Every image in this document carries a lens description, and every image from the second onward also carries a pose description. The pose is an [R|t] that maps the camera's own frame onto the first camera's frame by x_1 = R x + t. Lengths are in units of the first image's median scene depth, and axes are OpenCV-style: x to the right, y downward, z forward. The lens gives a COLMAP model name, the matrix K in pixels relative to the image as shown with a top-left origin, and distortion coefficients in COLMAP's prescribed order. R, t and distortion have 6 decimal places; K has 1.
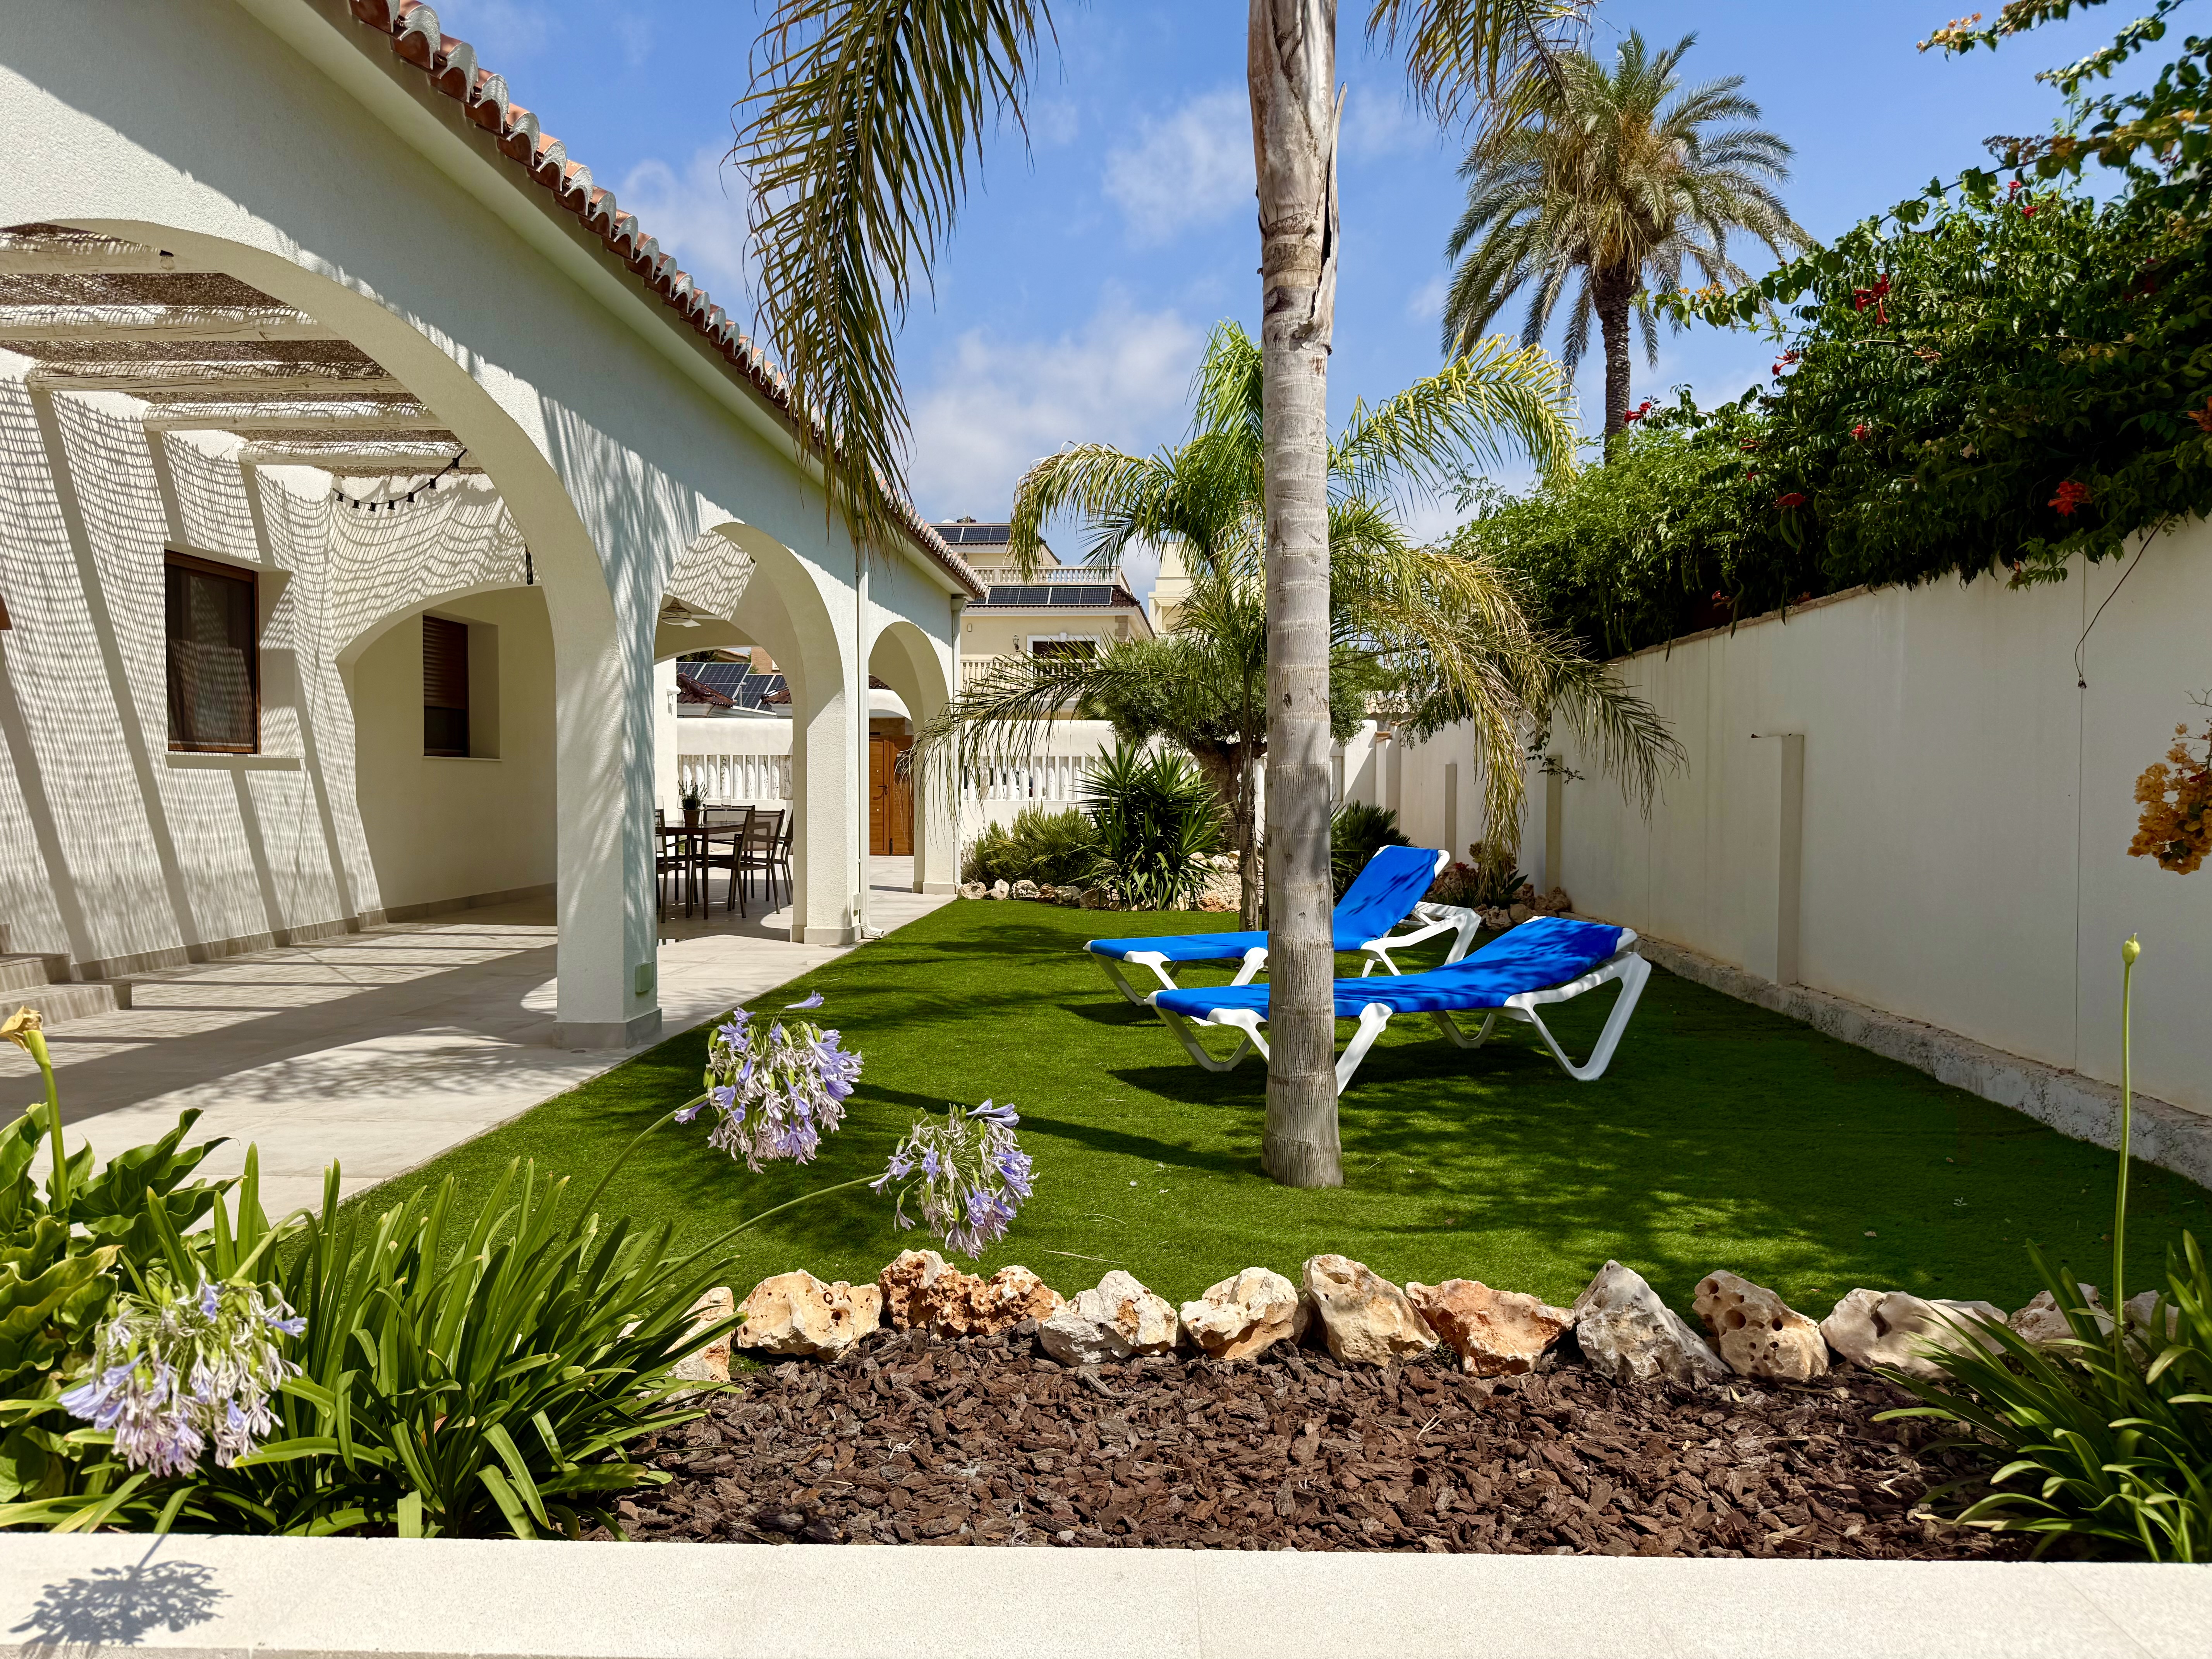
lens RADIAL K [[1570.5, 0, 1106.0], [0, 1570.5, 829.5], [0, 0, 1]] dist [0.086578, -0.121025]
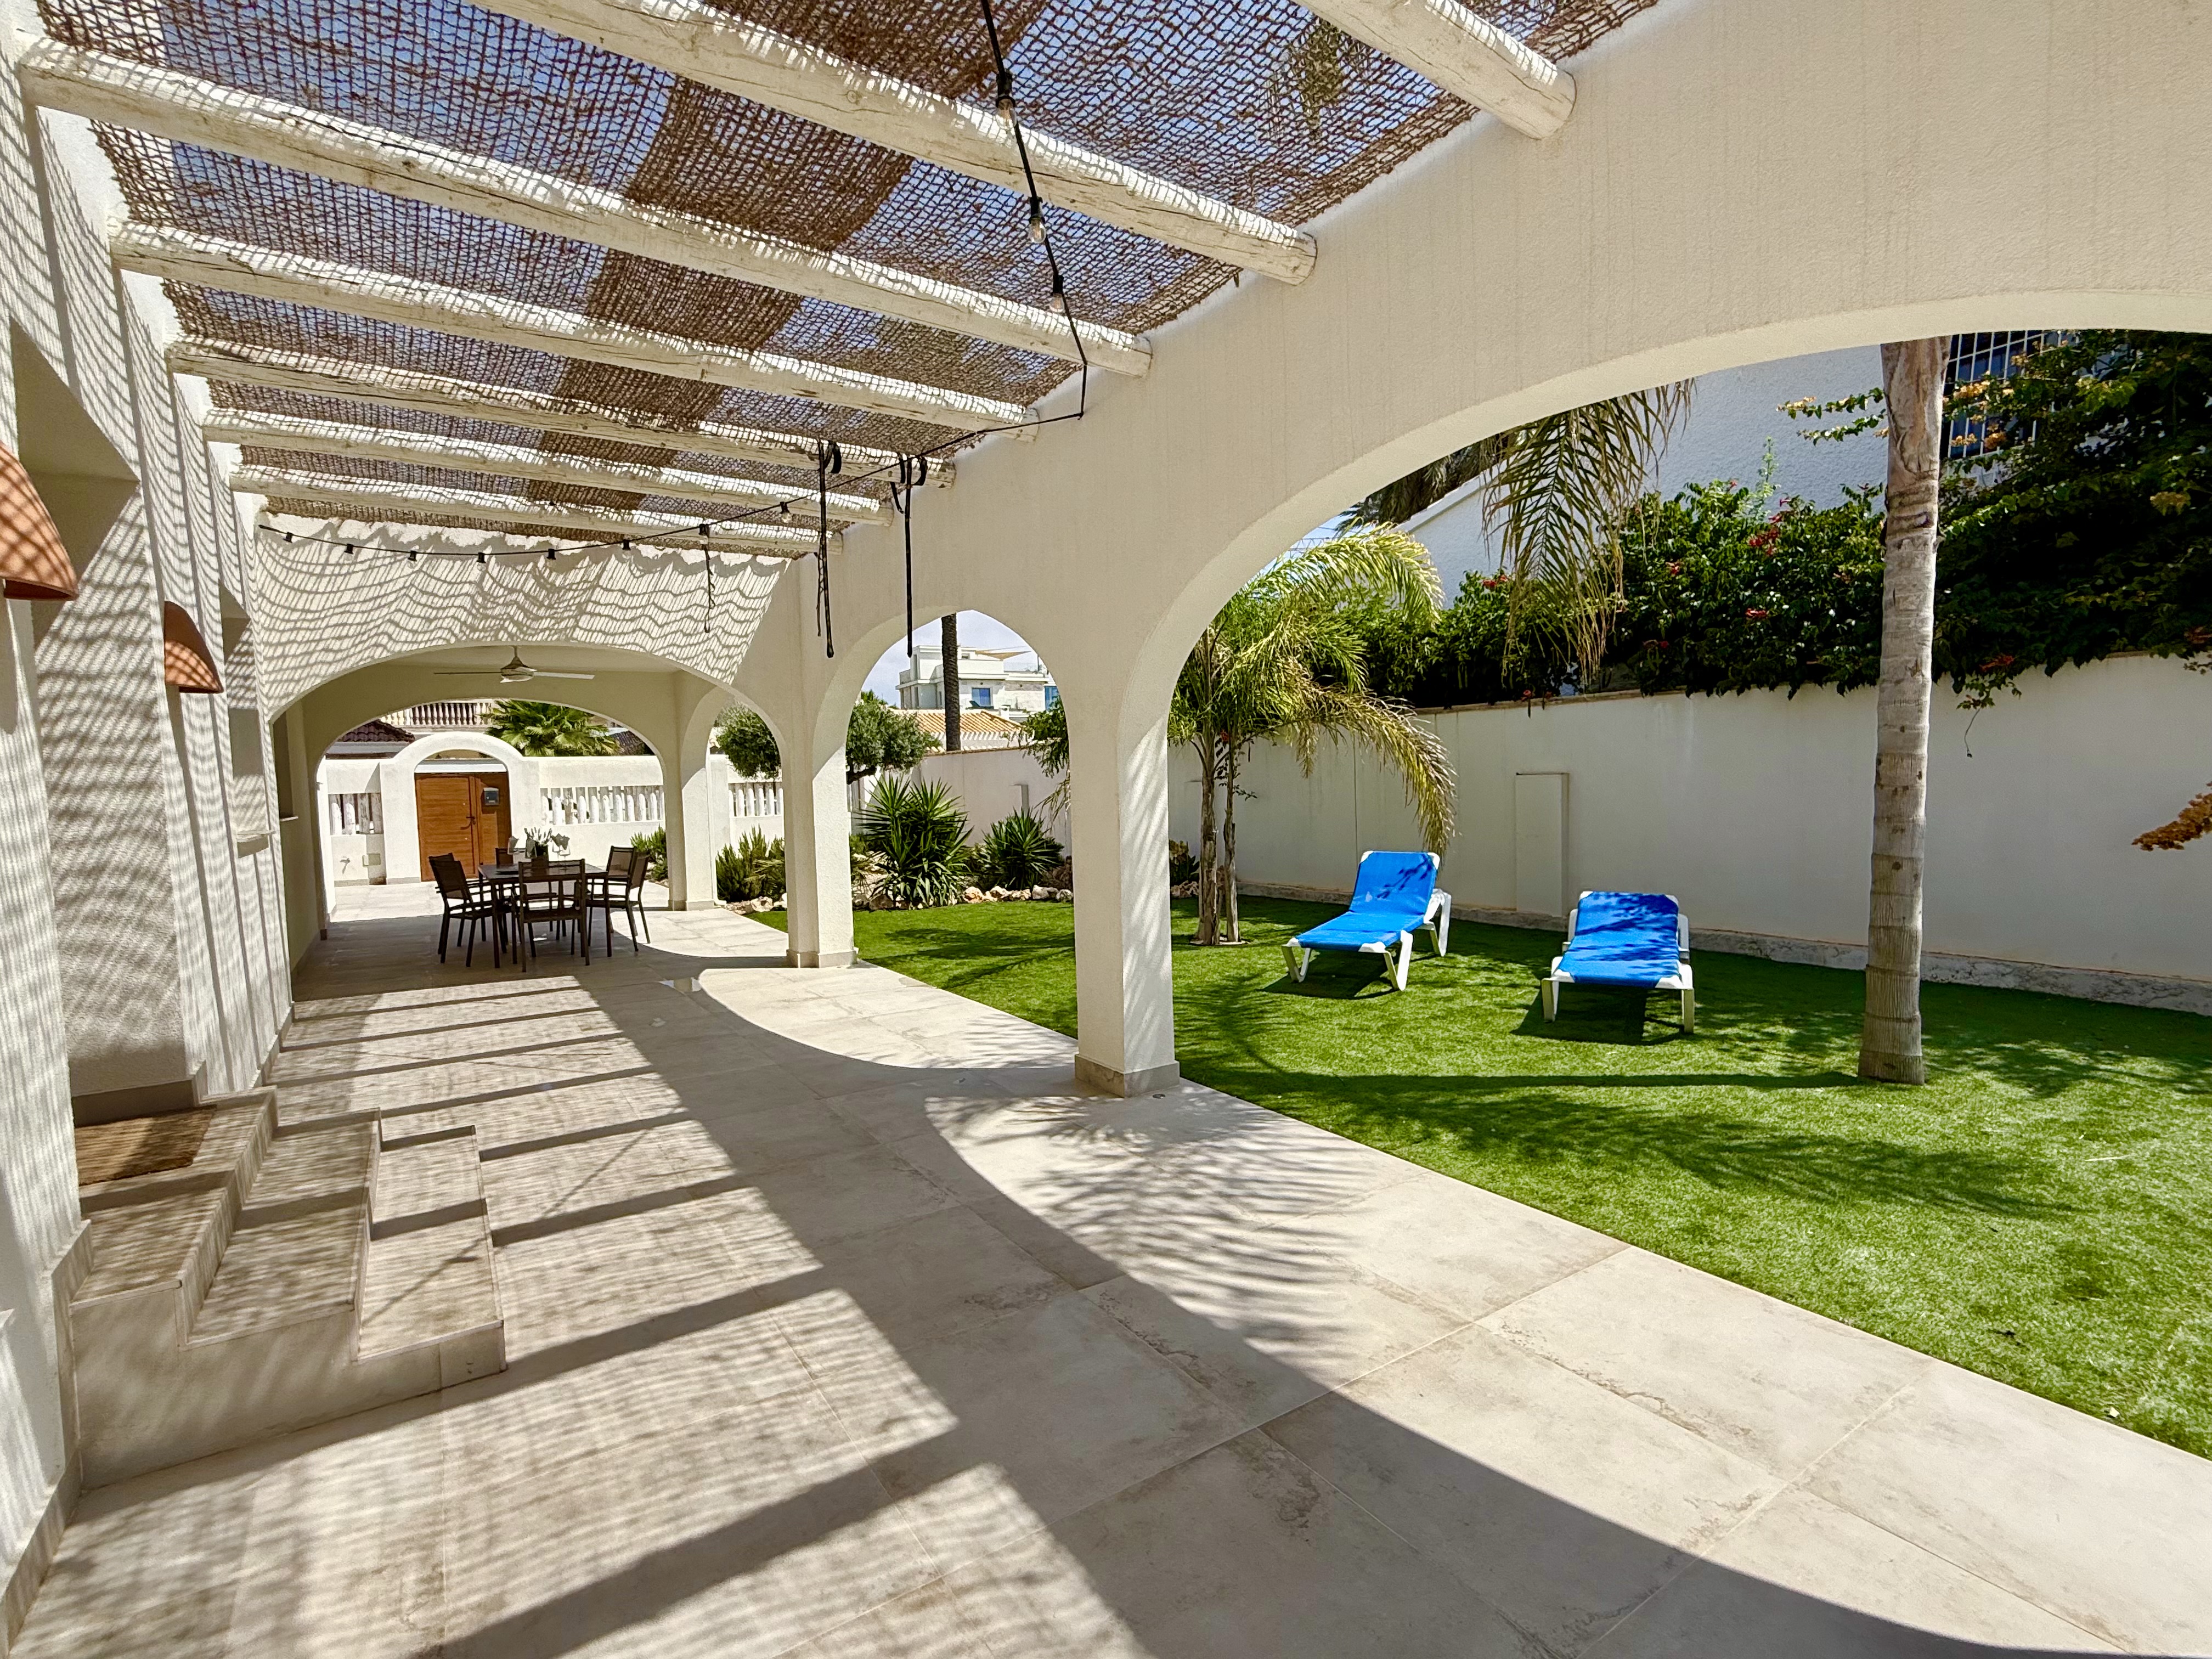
lens RADIAL K [[1032.8, 0, 1106.0], [0, 1032.8, 829.5], [0, 0, 1]] dist [0.004045, 0.000725]
pose [[0.798324, -0.061142, 0.599117, -0.567914], [0.053913, 0.998094, 0.030020, -0.046060], [-0.599810, 0.008335, 0.800099, 0.316118]]
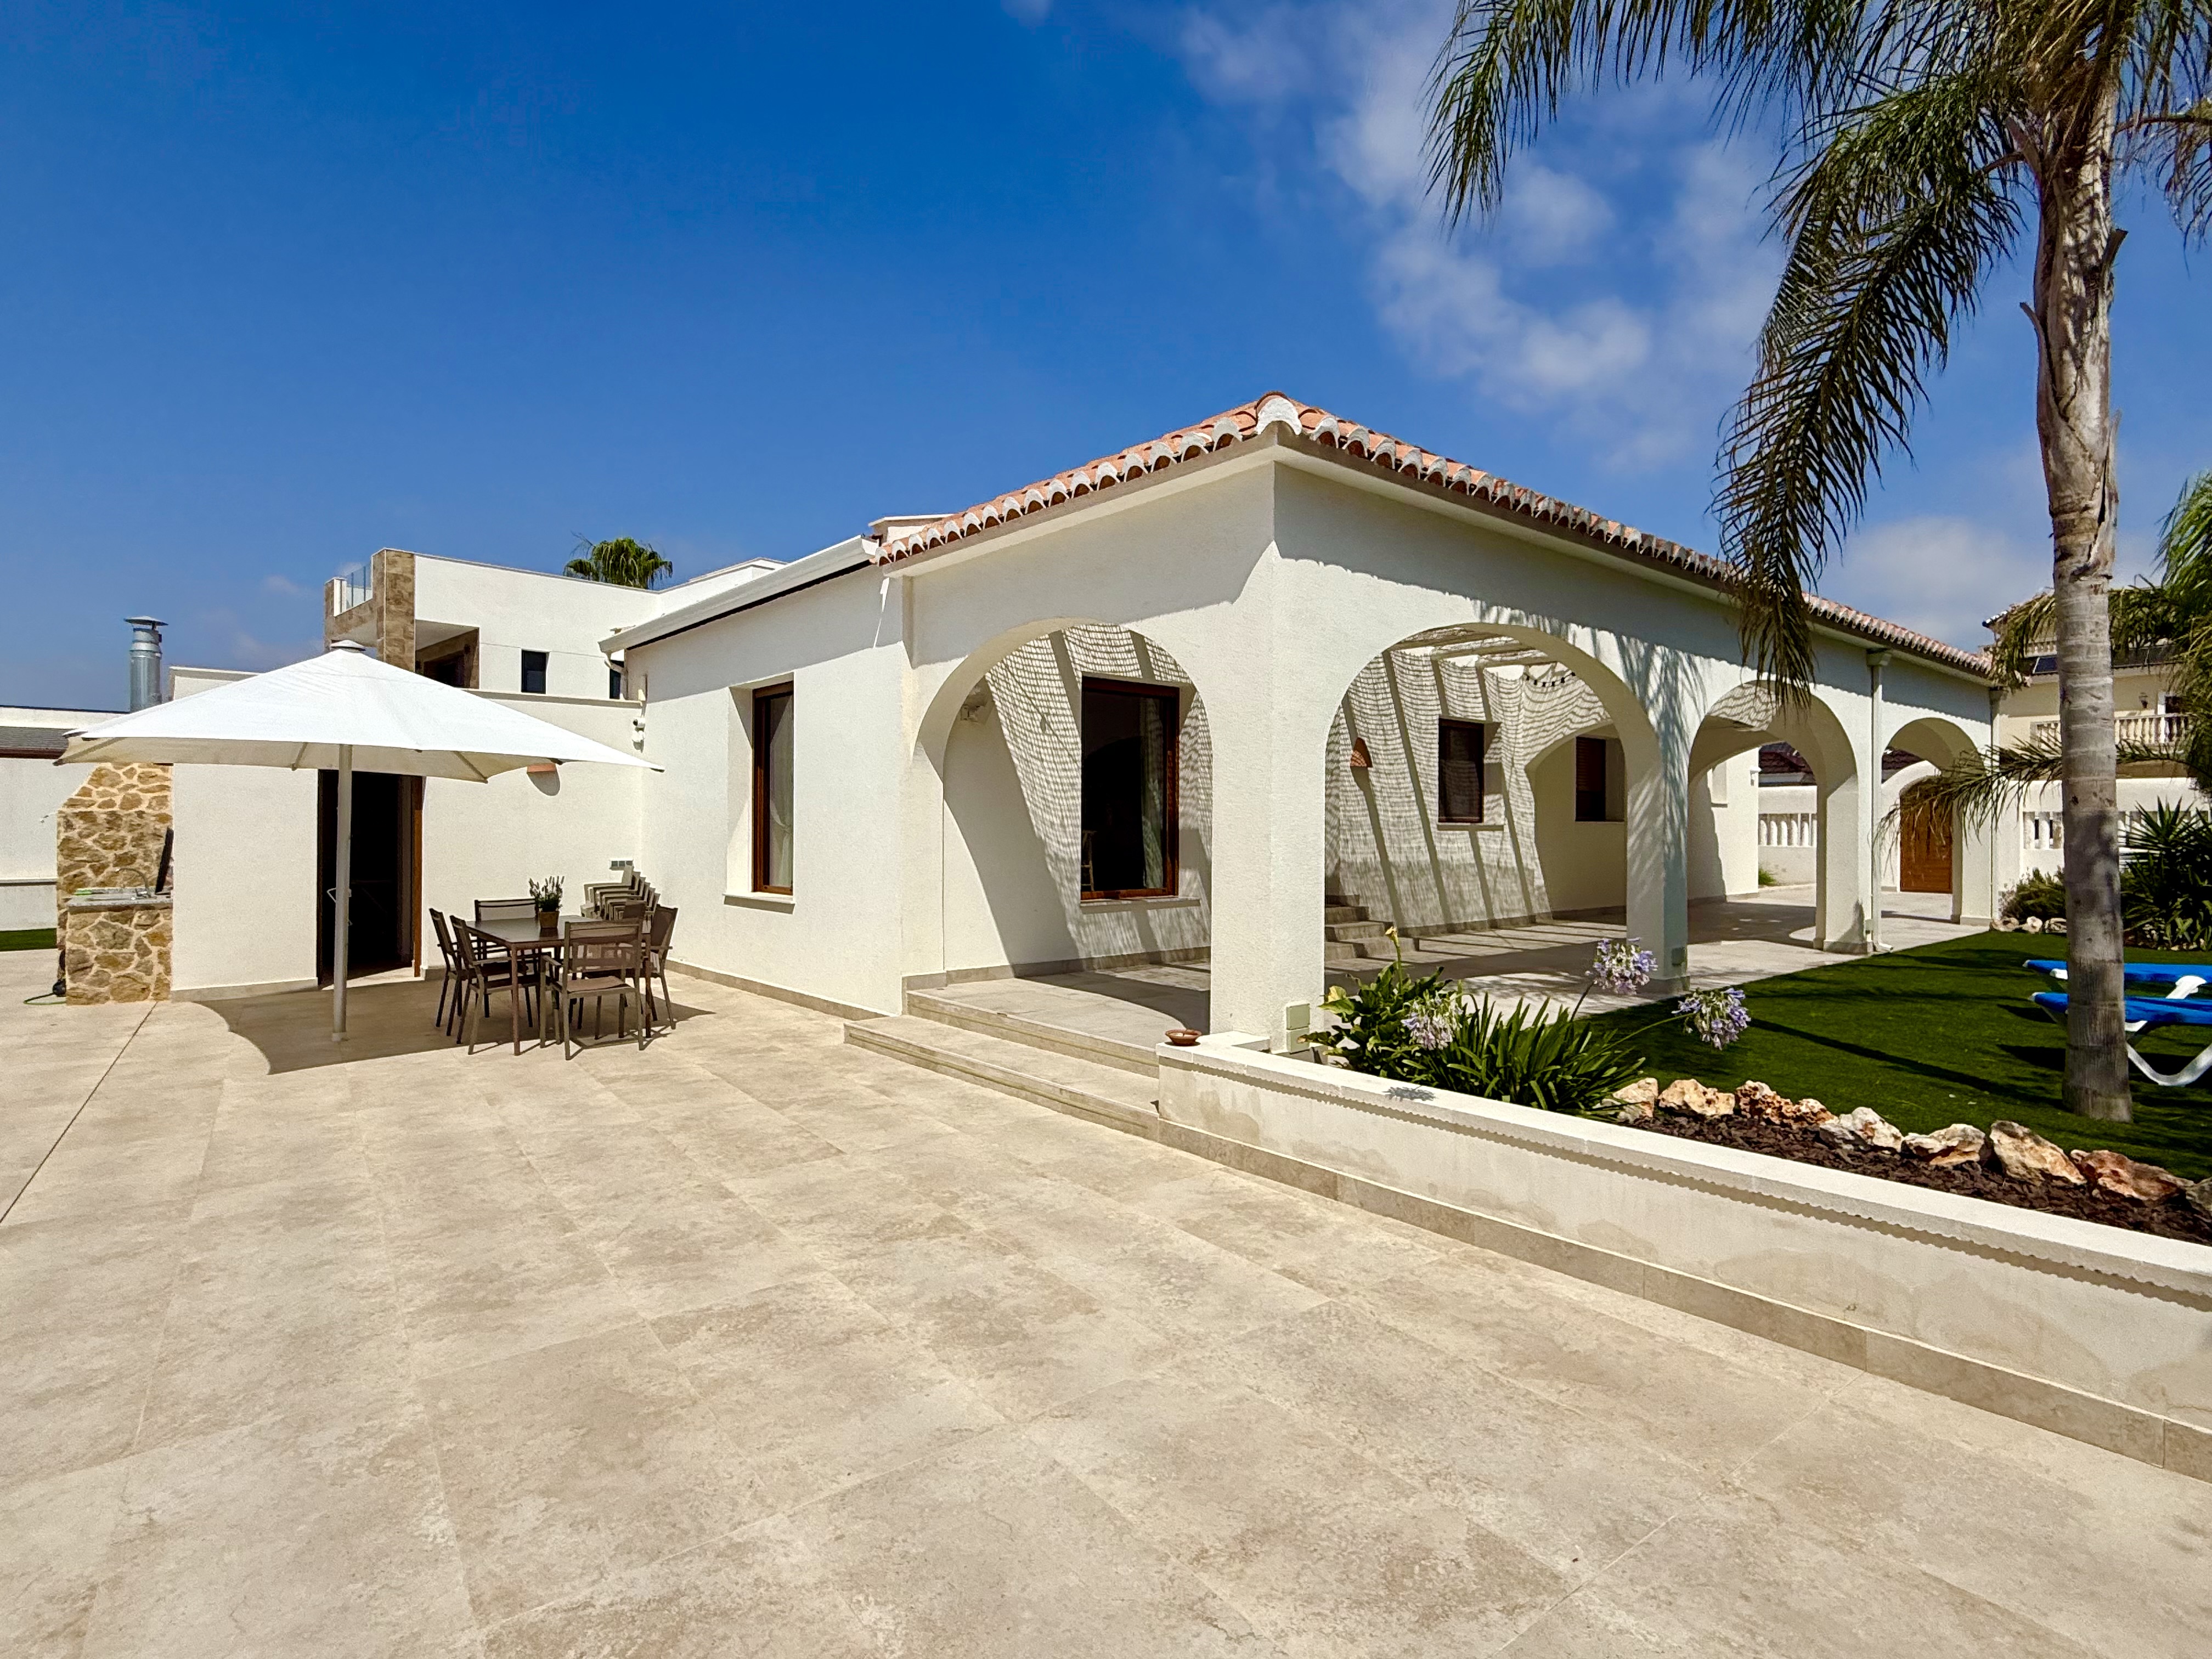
lens RADIAL K [[1120.7, 0, 1106.0], [0, 1120.7, 829.5], [0, 0, 1]] dist [0.000952, 0.000319]
pose [[0.681770, 0.001650, -0.731565, 0.133685], [-0.022486, 0.999572, -0.018701, -0.005986], [0.731221, 0.029200, 0.681515, -0.224971]]
